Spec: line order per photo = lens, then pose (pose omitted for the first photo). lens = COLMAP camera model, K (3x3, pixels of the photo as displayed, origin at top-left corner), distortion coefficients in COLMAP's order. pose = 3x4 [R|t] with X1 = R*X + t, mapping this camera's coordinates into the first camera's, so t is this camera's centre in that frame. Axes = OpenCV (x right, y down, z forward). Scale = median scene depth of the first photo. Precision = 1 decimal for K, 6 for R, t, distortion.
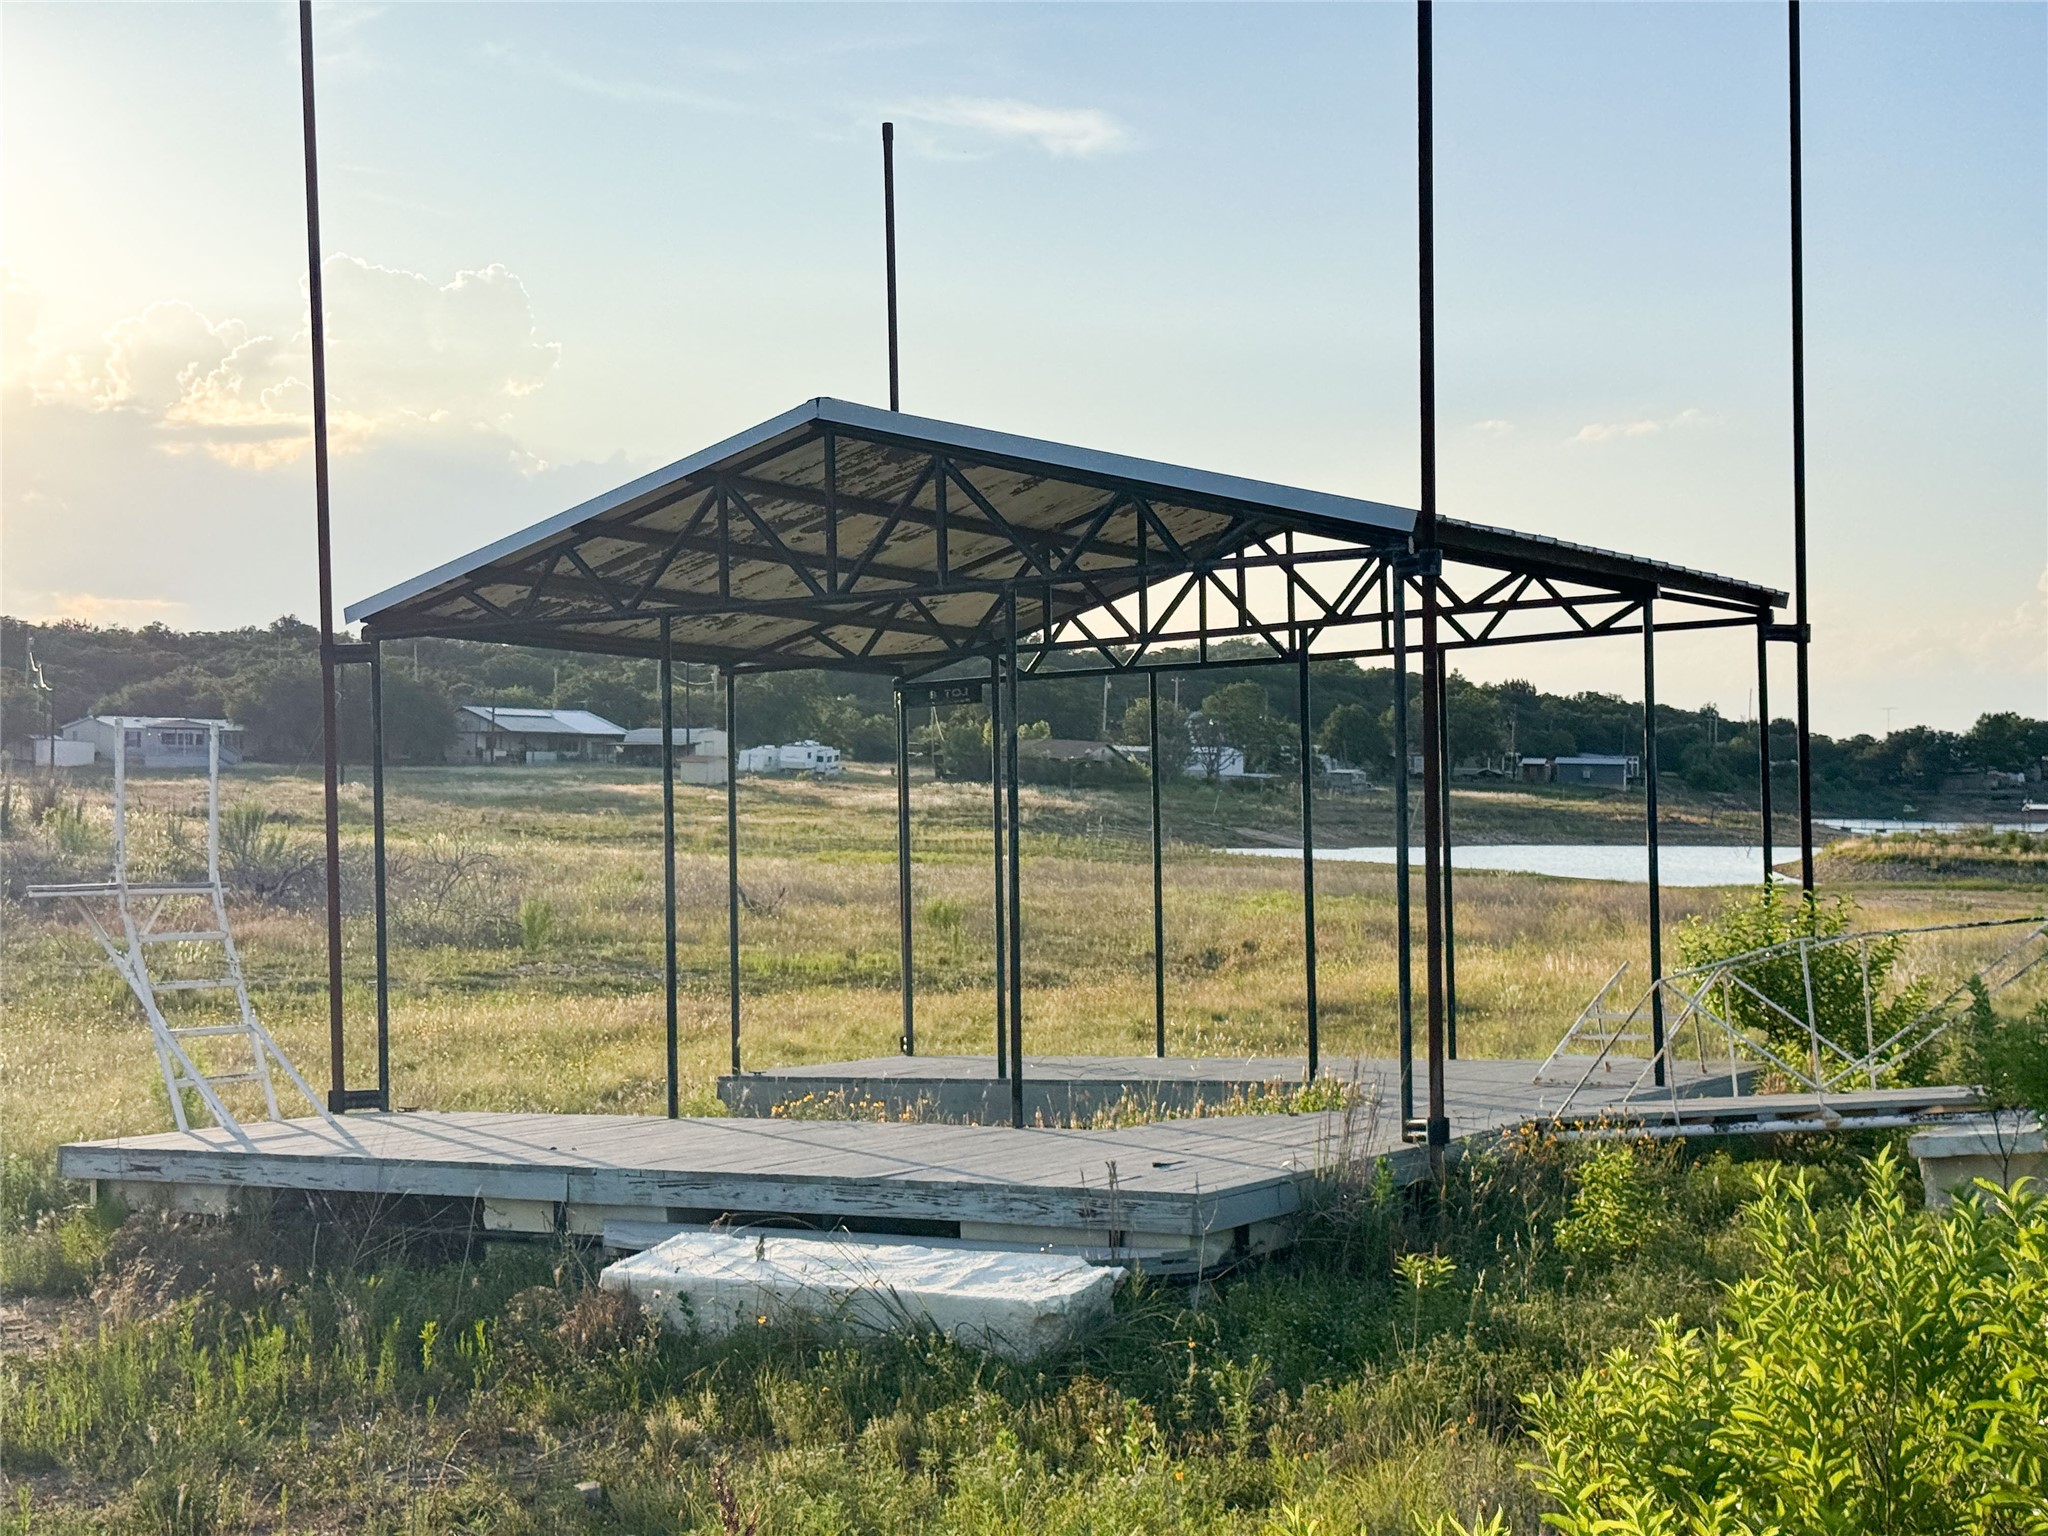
lens RADIAL K [[2902.9, 0, 1023.7], [0, 2902.9, 768.8], [0, 0, 1]] dist [0.130893, 0.000000]
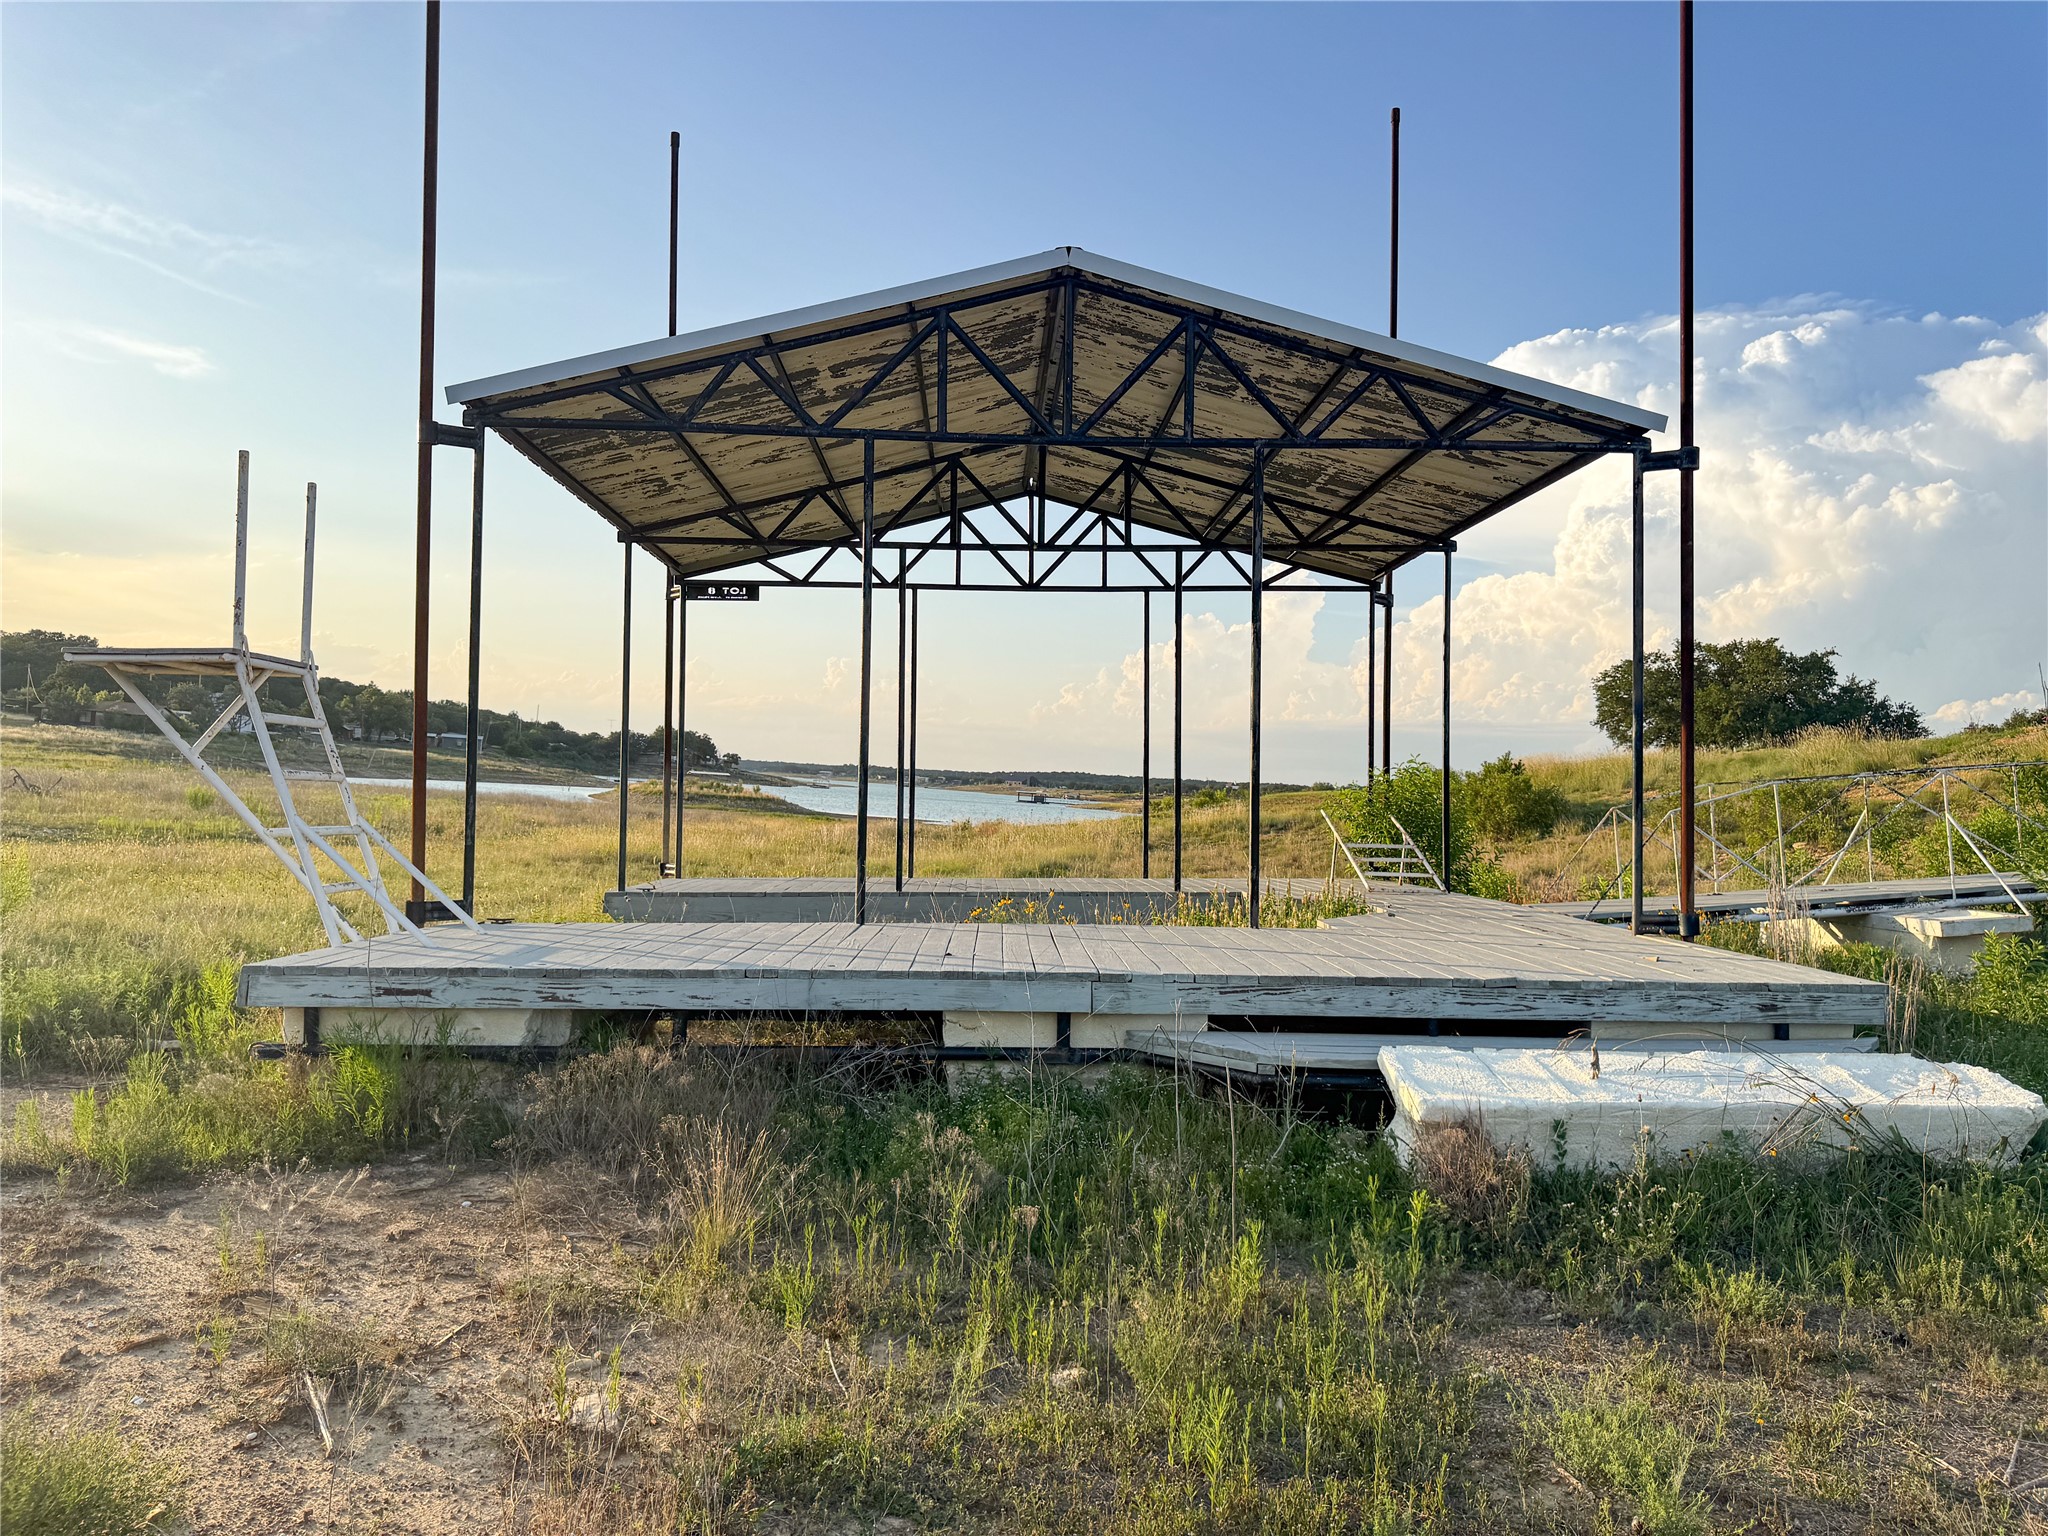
lens RADIAL K [[1447.3, 0, 1020.7], [0, 1447.3, 762.7], [0, 0, 1]] dist [0.061486, -0.008550]
pose [[0.828846, 0.048865, 0.557339, -0.332661], [-0.051962, 0.998596, -0.010277, 0.059961], [-0.557058, -0.020443, 0.830222, 0.501867]]
